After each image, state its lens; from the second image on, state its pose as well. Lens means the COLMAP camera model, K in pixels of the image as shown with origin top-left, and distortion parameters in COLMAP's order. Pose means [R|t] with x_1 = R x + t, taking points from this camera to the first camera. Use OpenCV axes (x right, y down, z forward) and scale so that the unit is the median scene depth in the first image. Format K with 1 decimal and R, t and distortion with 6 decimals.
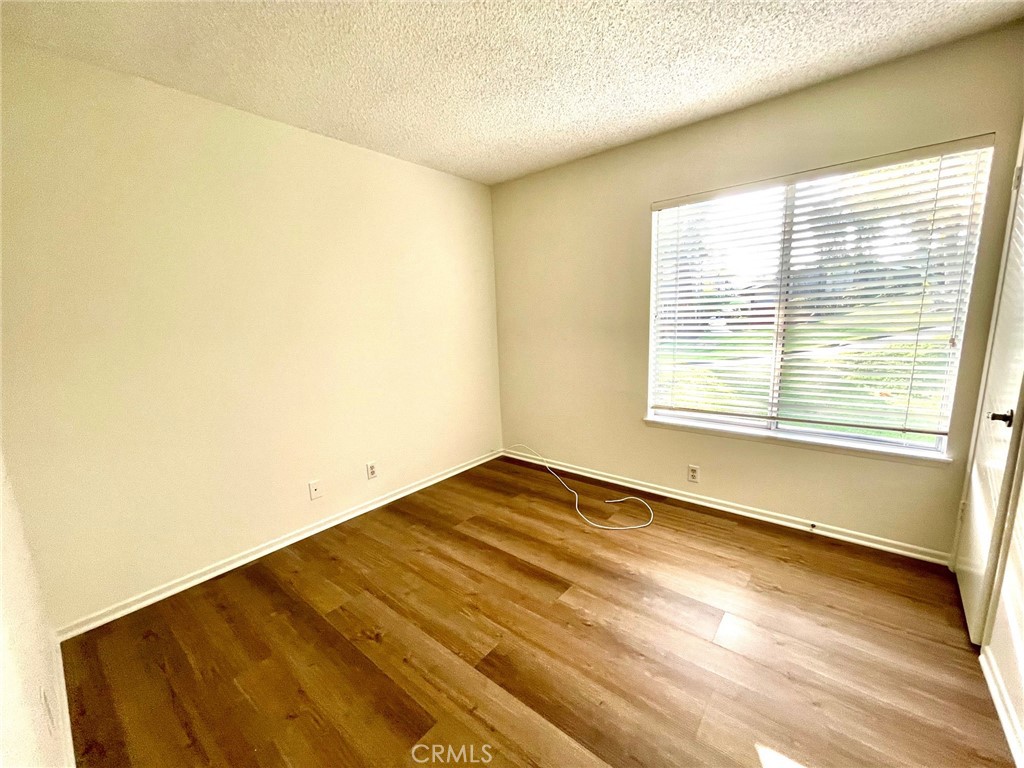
lens RADIAL K [[413.2, 0, 506.3], [0, 413.2, 388.5], [0, 0, 1]] dist [0.000431, 0.000772]
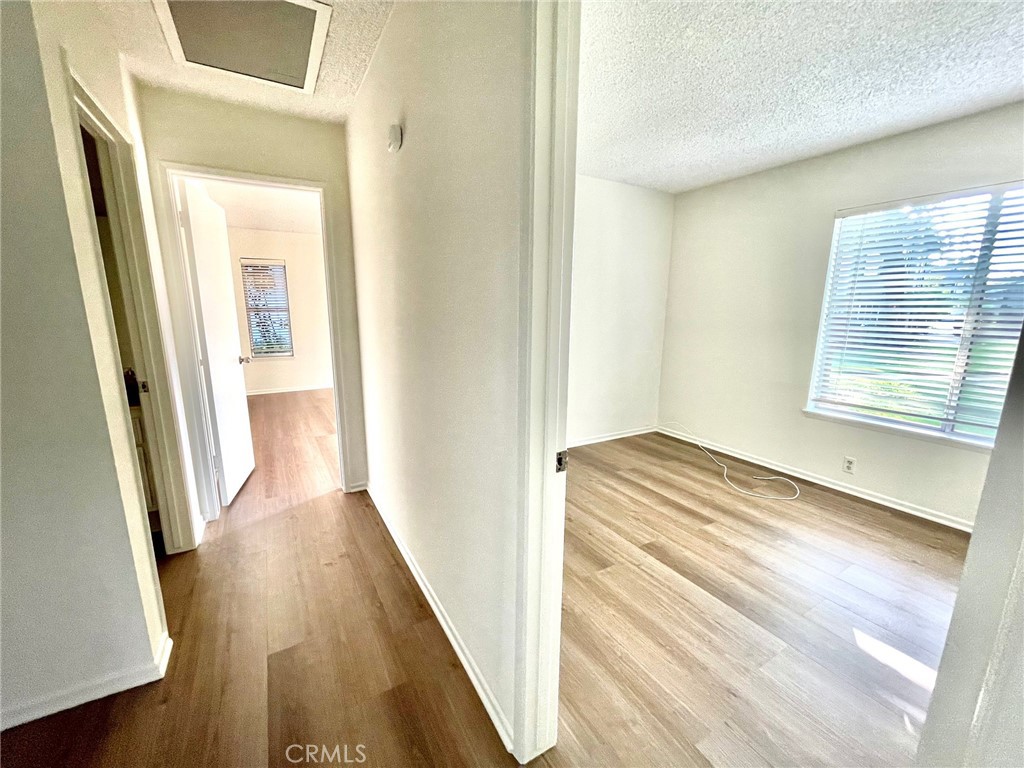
lens RADIAL K [[413.2, 0, 506.3], [0, 413.2, 388.5], [0, 0, 1]] dist [0.000431, 0.000772]
pose [[0.939555, 0.108209, -0.324850, -0.063112], [-0.099144, 0.994083, 0.044382, 0.056556], [0.327730, -0.009493, 0.944724, -0.338210]]
